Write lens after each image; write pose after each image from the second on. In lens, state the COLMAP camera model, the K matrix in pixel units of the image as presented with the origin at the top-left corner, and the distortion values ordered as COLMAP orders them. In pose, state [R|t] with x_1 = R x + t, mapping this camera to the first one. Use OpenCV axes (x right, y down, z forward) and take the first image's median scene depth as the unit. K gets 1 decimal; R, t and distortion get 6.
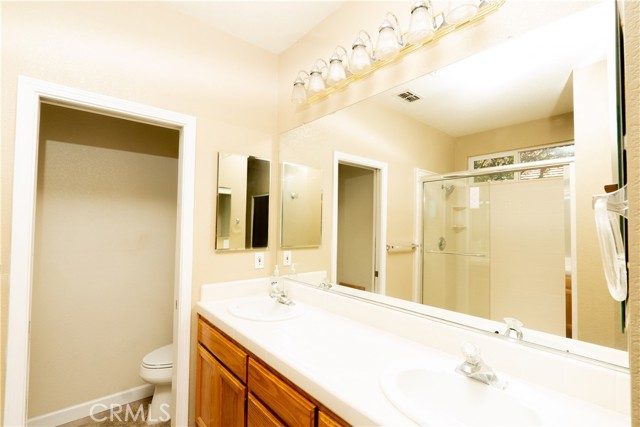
lens RADIAL K [[297.7, 0, 321.7], [0, 297.7, 214.0], [0, 0, 1]] dist [-0.012330, 0.000878]
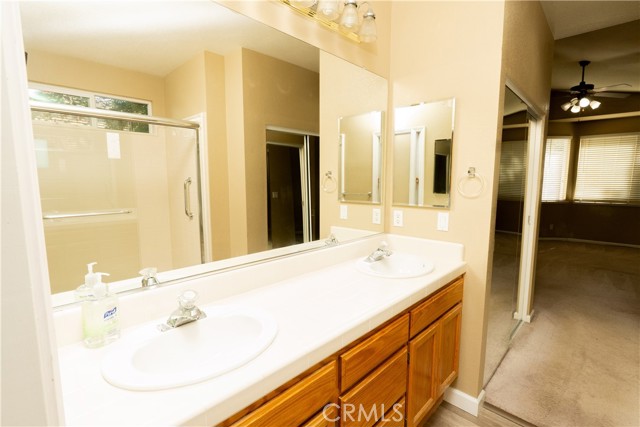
lens RADIAL K [[301.7, 0, 321.6], [0, 301.7, 214.4], [0, 0, 1]] dist [-0.009059, 0.000461]
pose [[-0.101272, -0.128621, 0.986509, -0.704491], [-0.031854, 0.991518, 0.126004, 0.021984], [-0.994349, -0.018663, -0.104510, 0.845280]]
